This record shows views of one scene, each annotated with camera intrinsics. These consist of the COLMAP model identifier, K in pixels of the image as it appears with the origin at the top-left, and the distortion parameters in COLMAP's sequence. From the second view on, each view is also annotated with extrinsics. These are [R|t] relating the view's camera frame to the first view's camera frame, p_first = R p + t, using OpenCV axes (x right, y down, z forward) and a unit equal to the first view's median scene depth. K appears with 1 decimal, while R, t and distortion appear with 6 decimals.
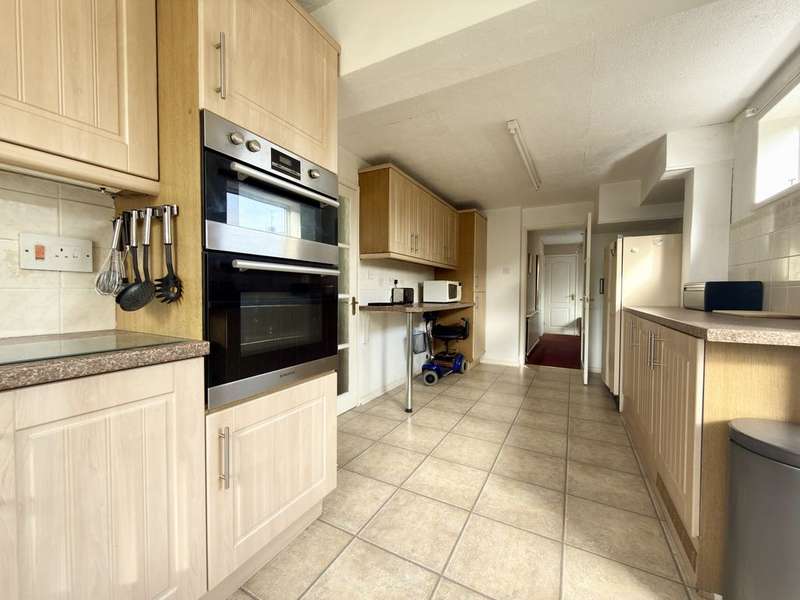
lens RADIAL K [[319.0, 0, 400.0], [0, 319.0, 300.0], [0, 0, 1]] dist [0.001901, 0.000238]
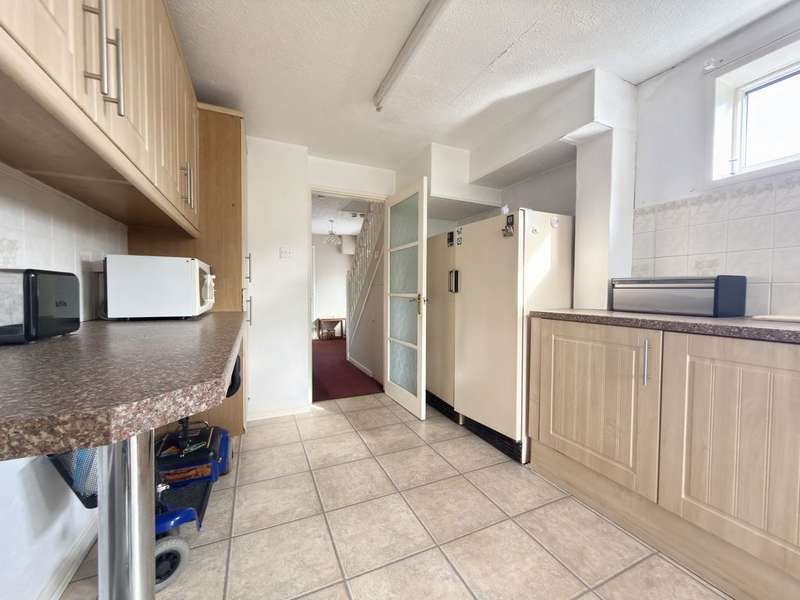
lens RADIAL K [[319.0, 0, 400.0], [0, 319.0, 300.0], [0, 0, 1]] dist [0.001901, 0.000238]
pose [[0.599042, -0.024545, 0.800341, -0.013163], [0.017482, 0.999693, 0.017574, -0.018880], [-0.800526, 0.003464, 0.599287, 0.798615]]
